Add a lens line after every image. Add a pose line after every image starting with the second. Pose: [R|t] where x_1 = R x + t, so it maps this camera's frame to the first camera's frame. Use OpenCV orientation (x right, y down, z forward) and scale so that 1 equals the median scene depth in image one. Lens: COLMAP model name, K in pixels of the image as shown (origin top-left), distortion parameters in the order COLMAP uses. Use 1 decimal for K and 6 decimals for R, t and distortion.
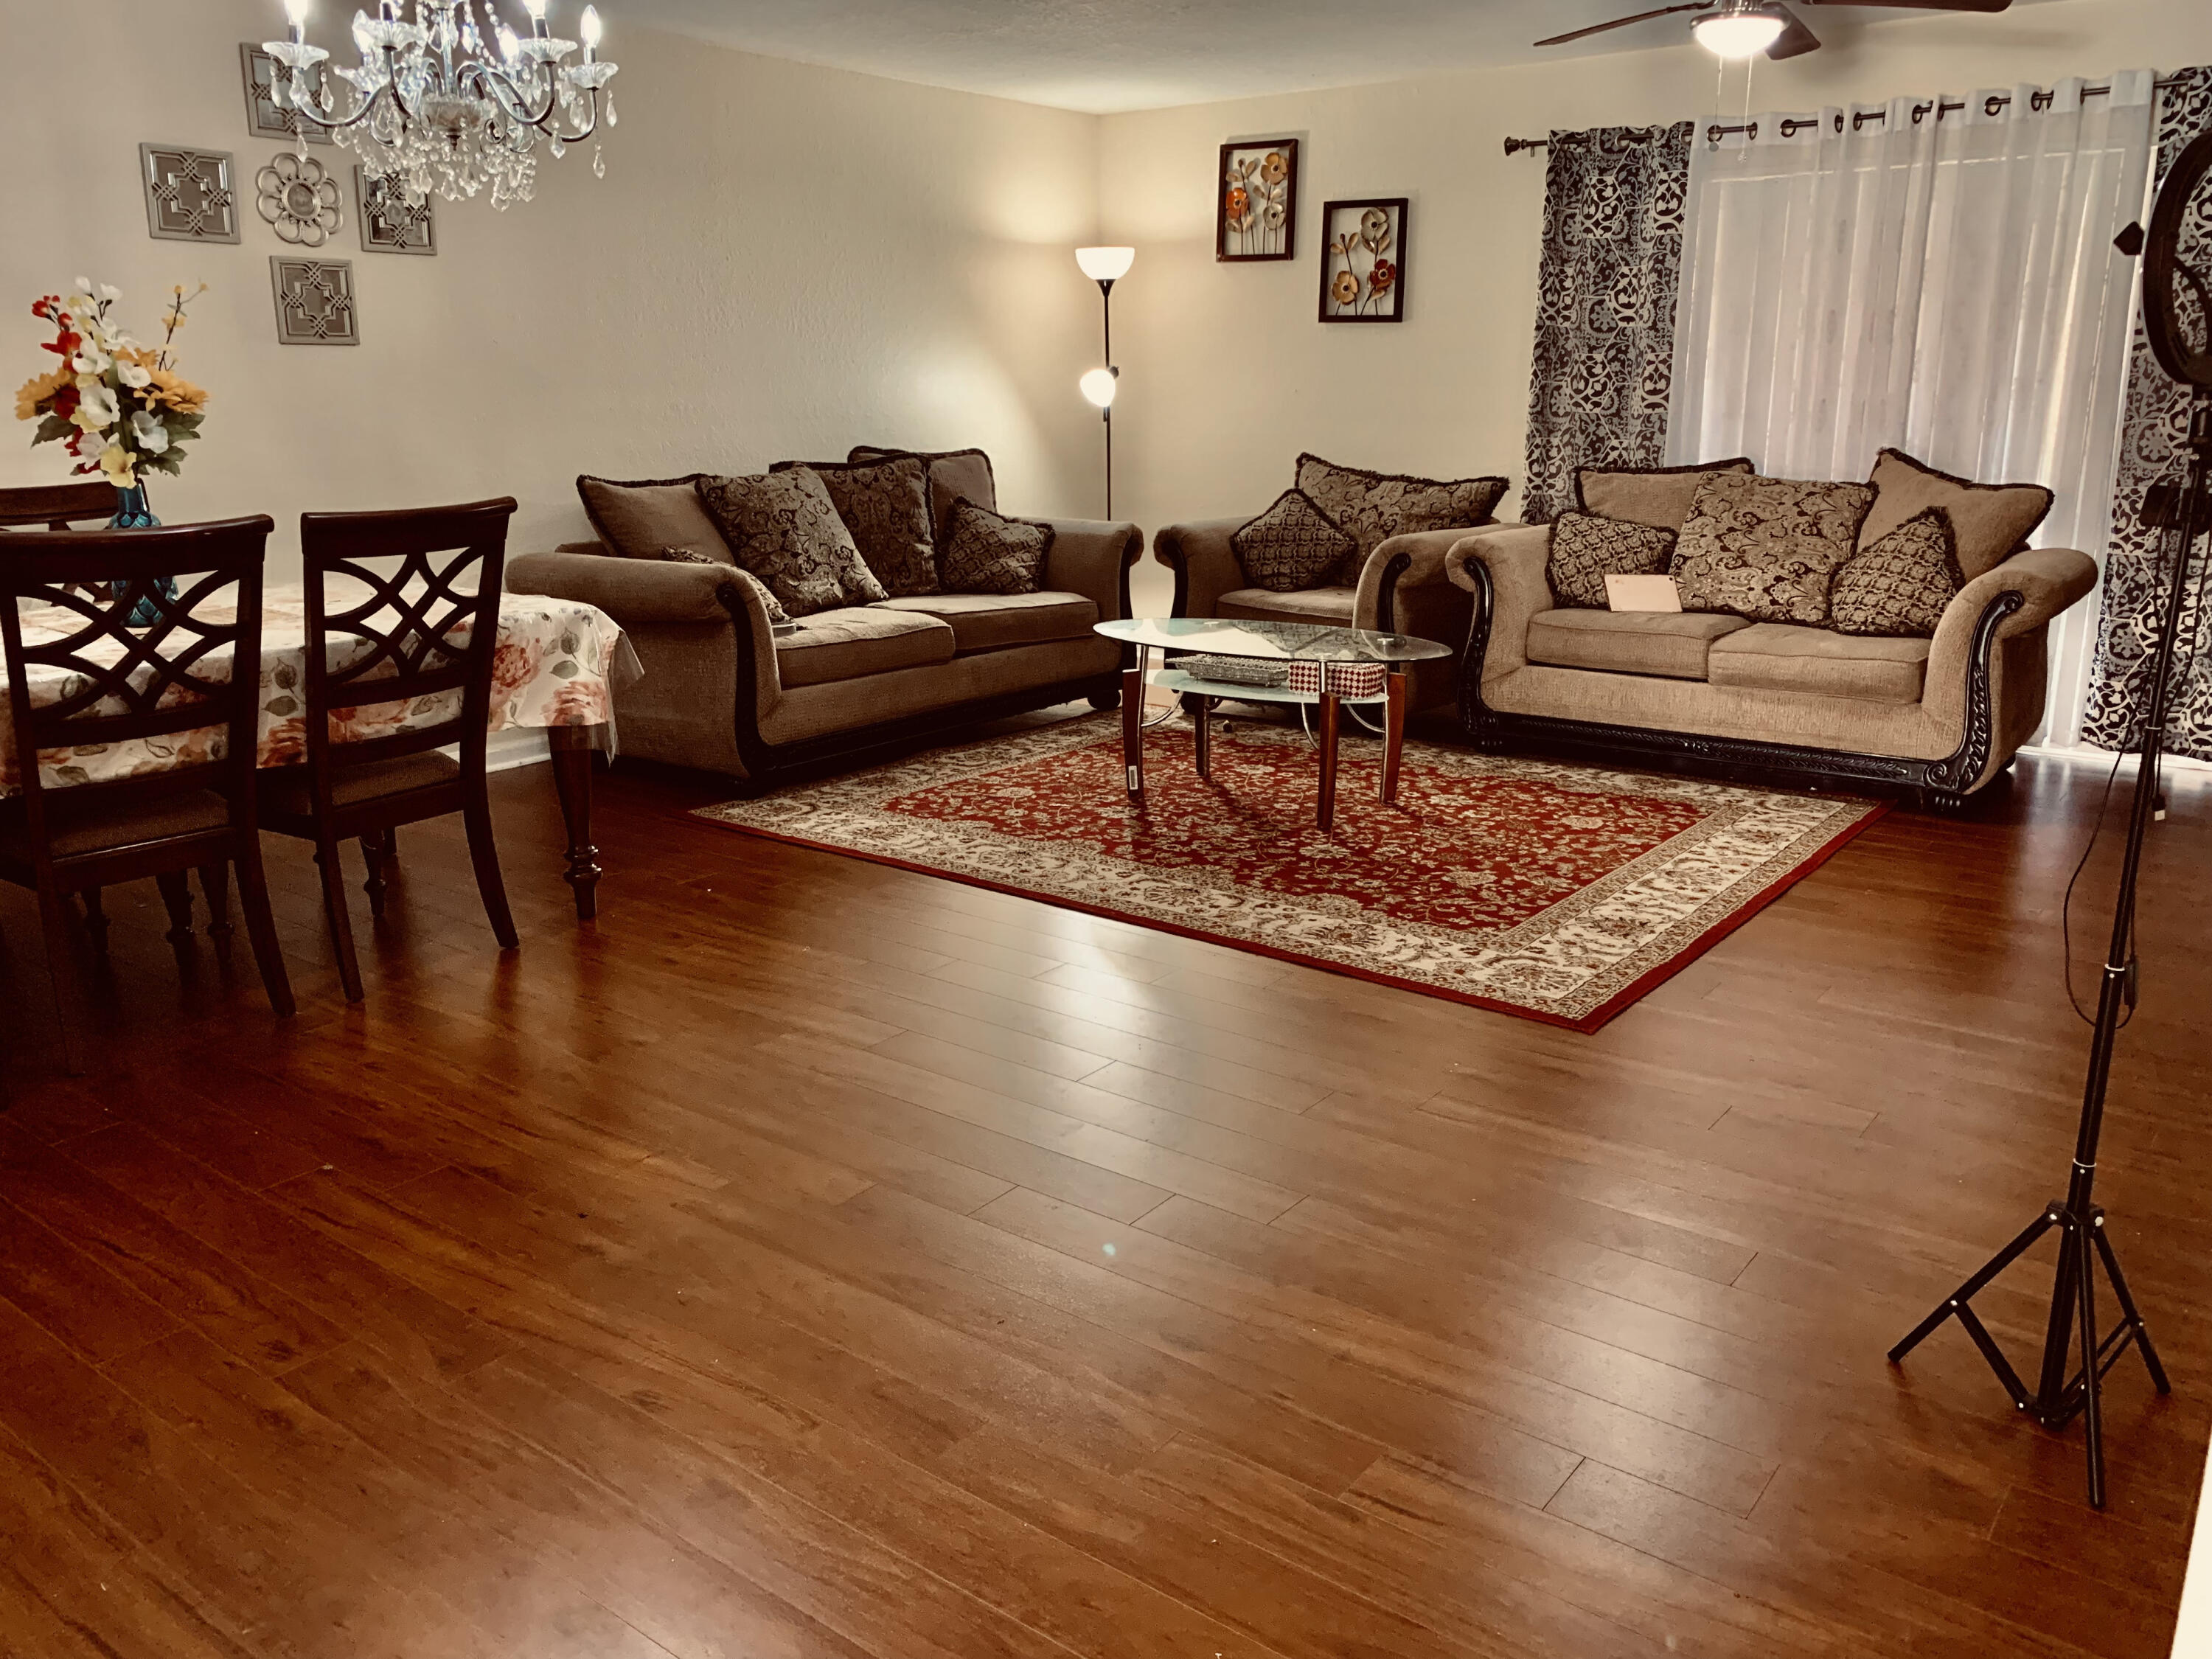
lens RADIAL K [[1762.5, 0, 1177.1], [0, 1762.5, 763.8], [0, 0, 1]] dist [0.003896, 0.047624]
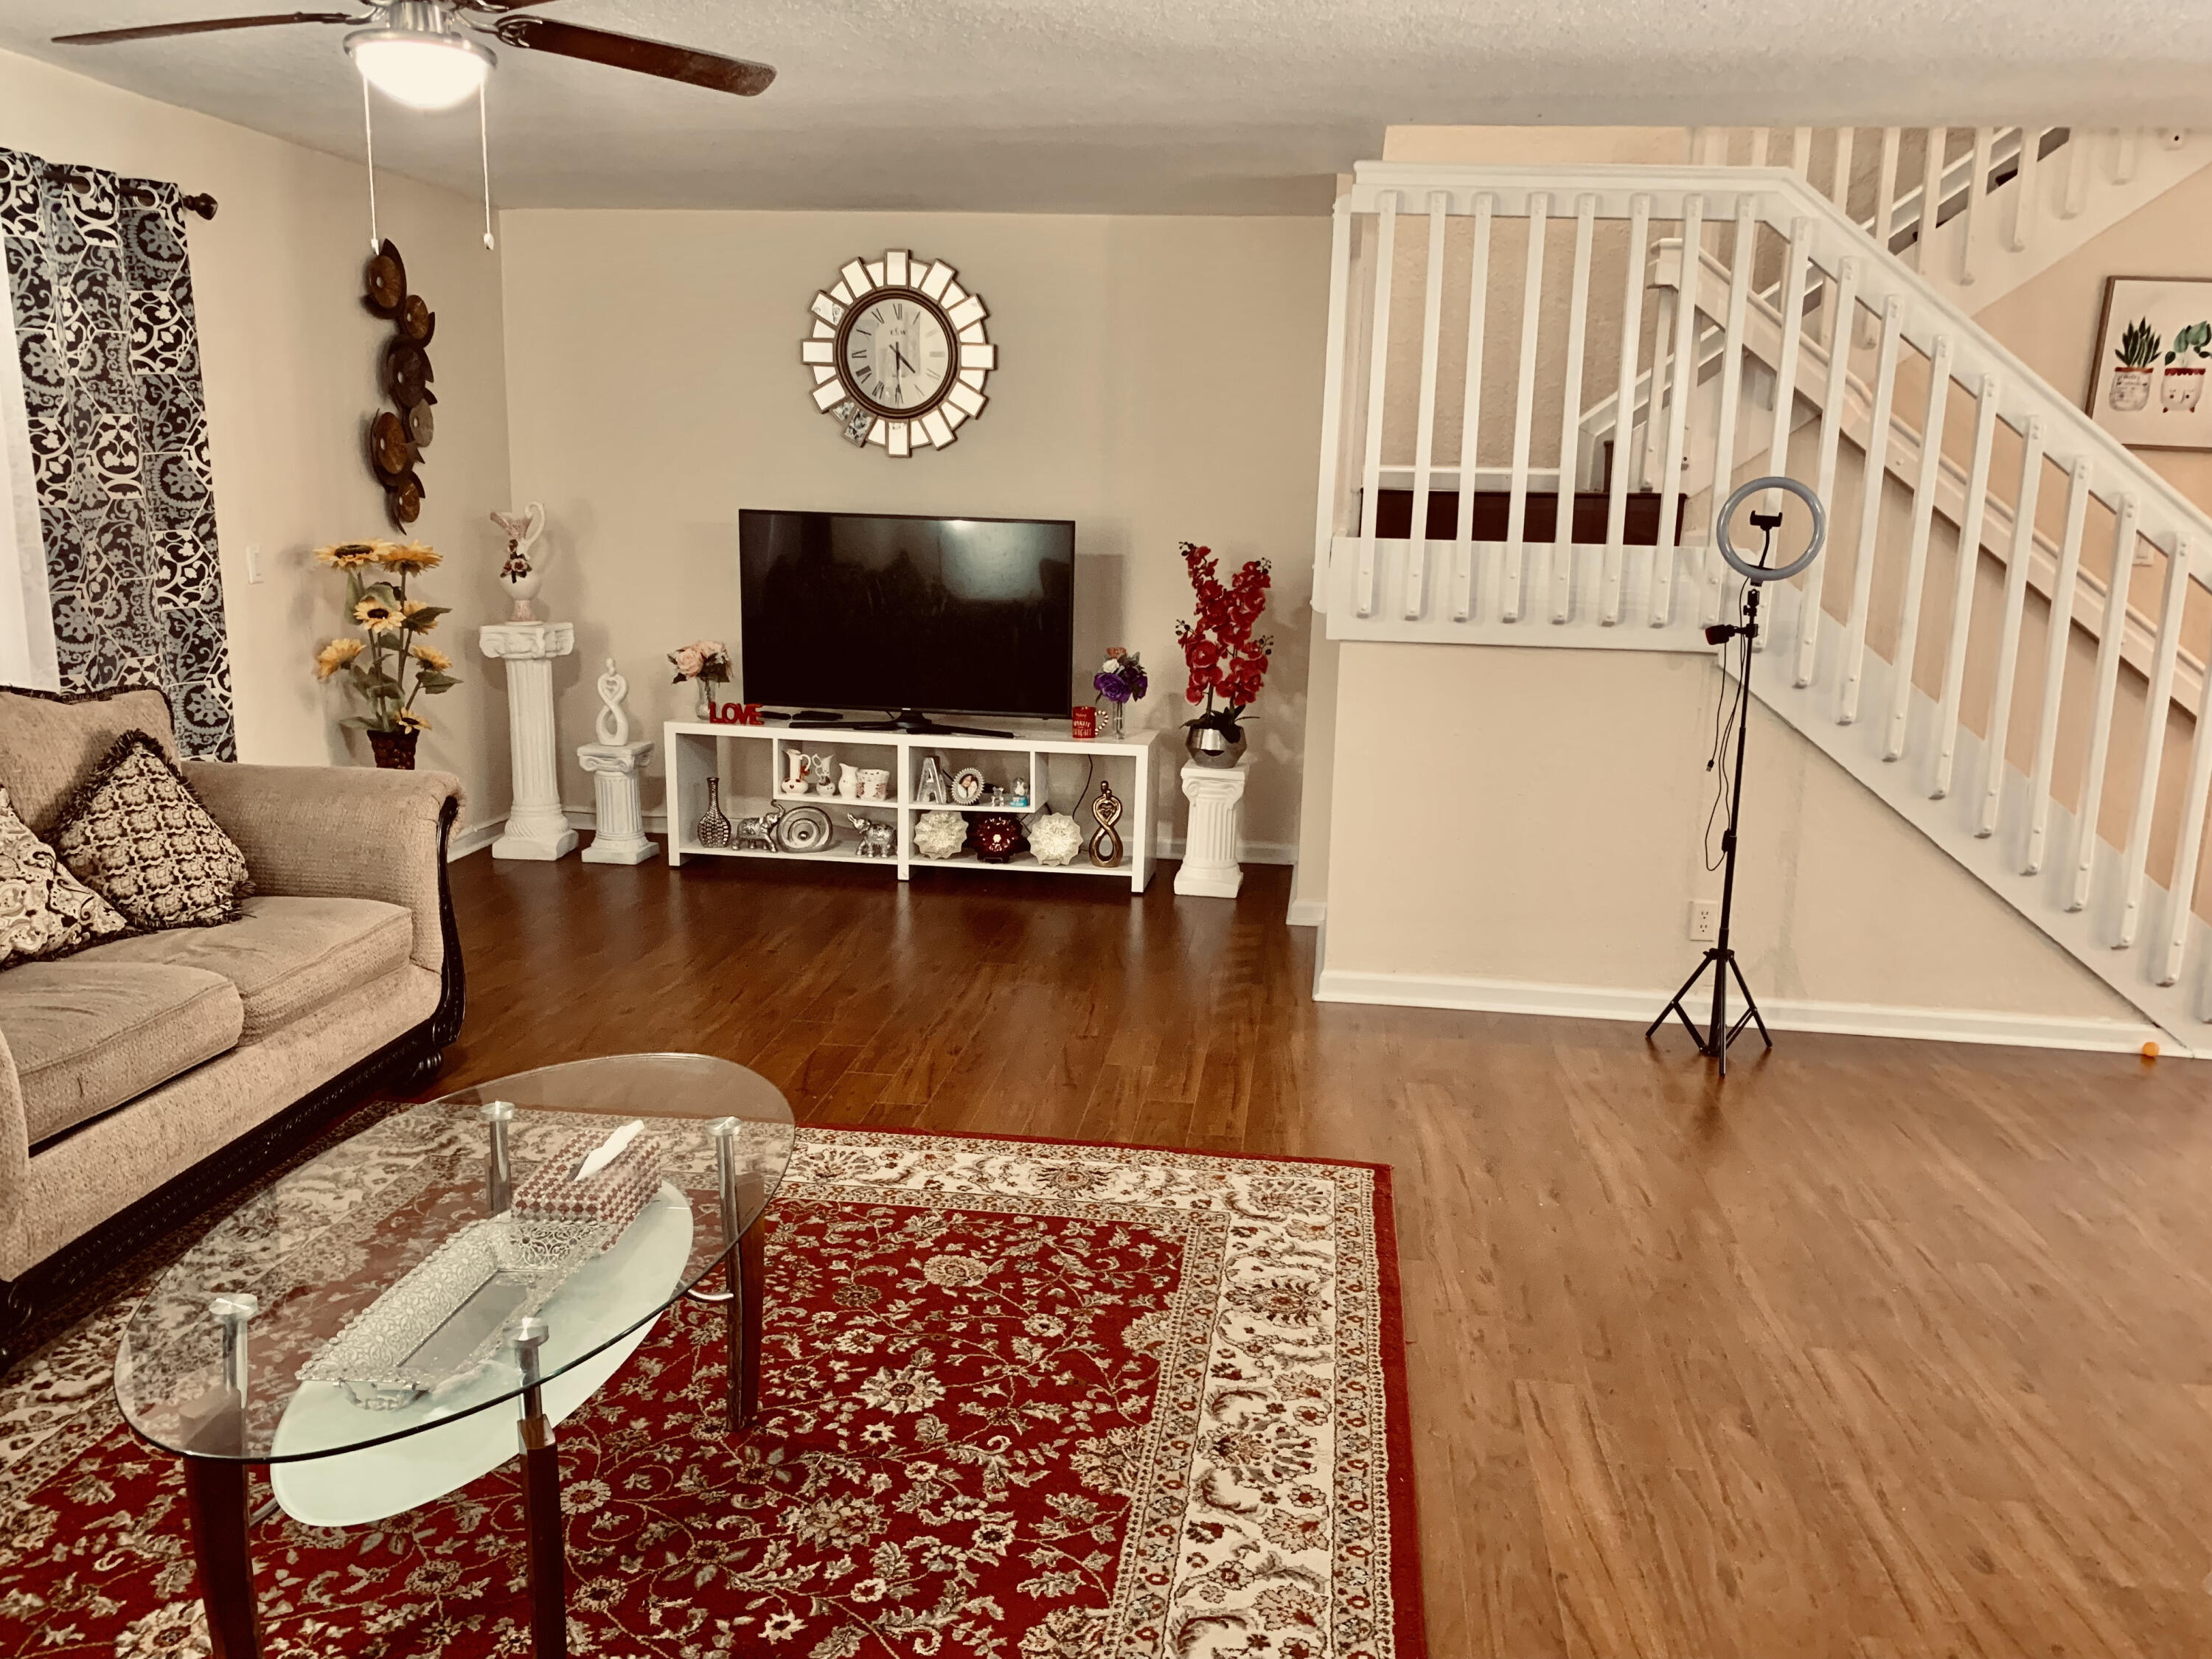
lens RADIAL K [[1725.0, 0, 1053.8], [0, 1725.0, 786.9], [0, 0, 1]] dist [0.102140, -0.144118]
pose [[-0.466599, -0.160563, 0.869773, -0.437127], [0.174376, 0.947383, 0.268436, -0.305015], [-0.867109, 0.276920, -0.414050, 1.200800]]
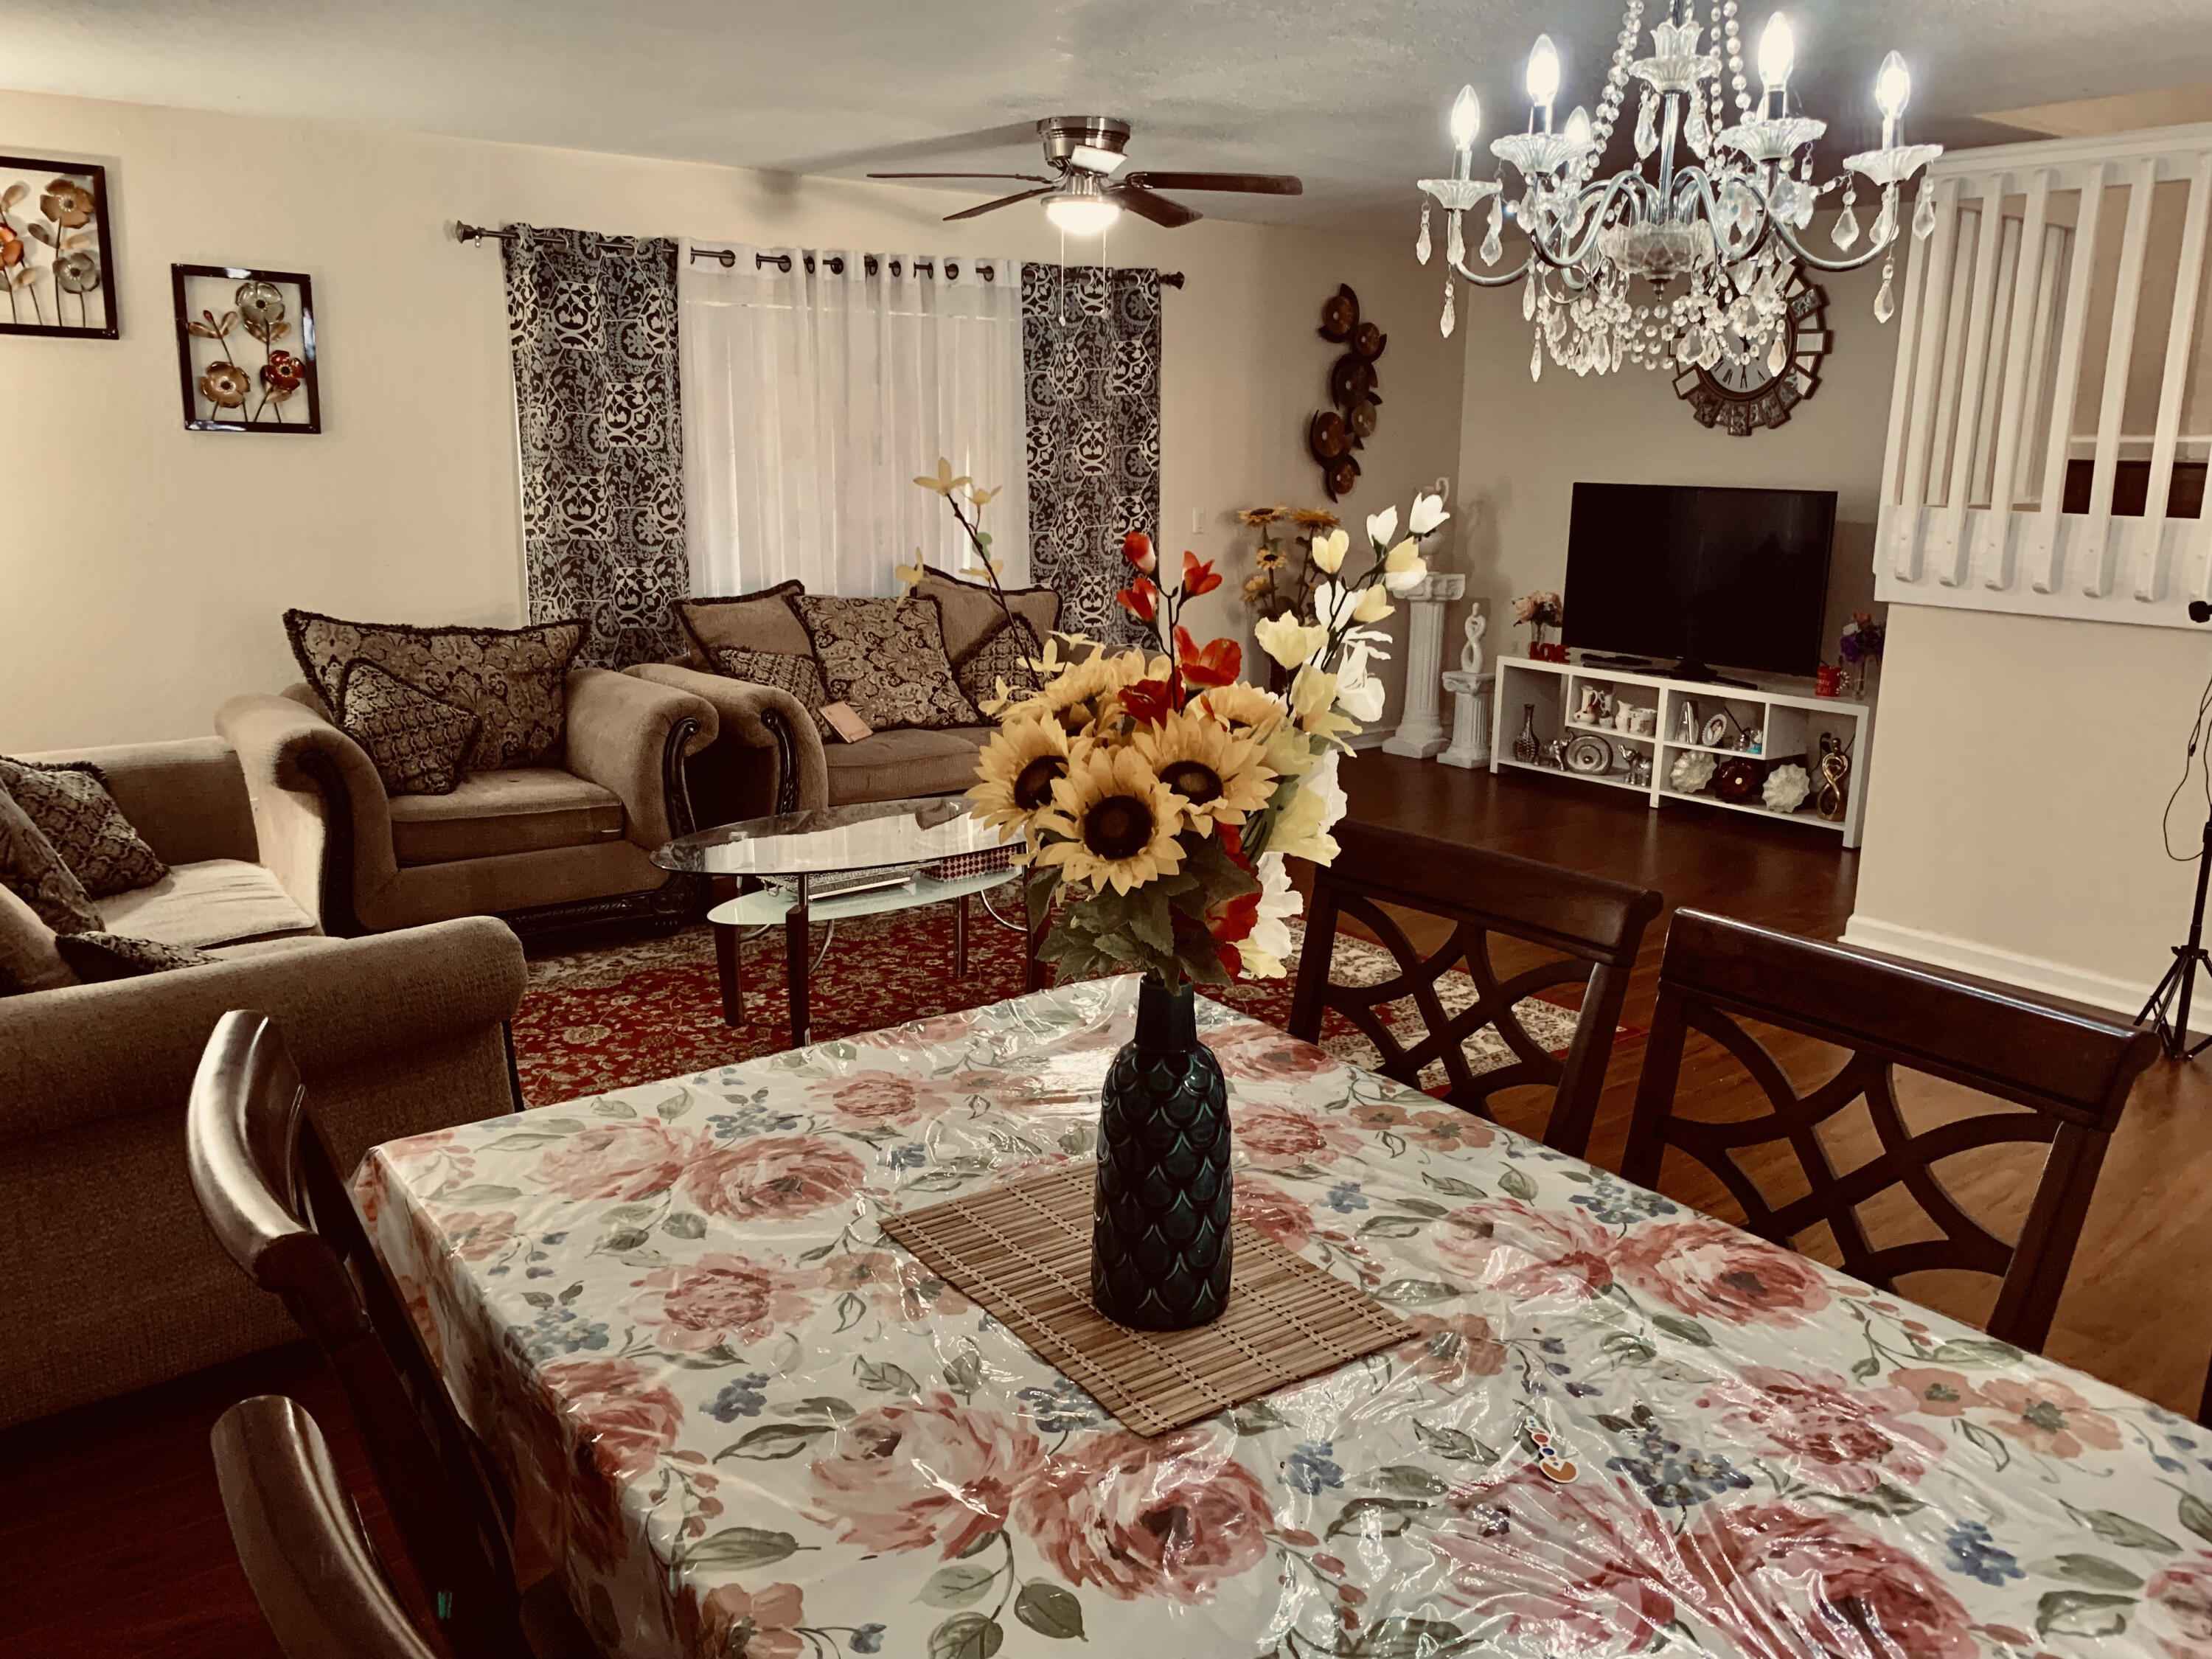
lens RADIAL K [[1725.0, 0, 1053.8], [0, 1725.0, 786.9], [0, 0, 1]] dist [0.102140, -0.144118]
pose [[0.319334, -0.179284, 0.930528, -0.818552], [0.196540, 0.973120, 0.120042, -0.203963], [-0.927037, 0.144553, 0.345987, 0.727593]]
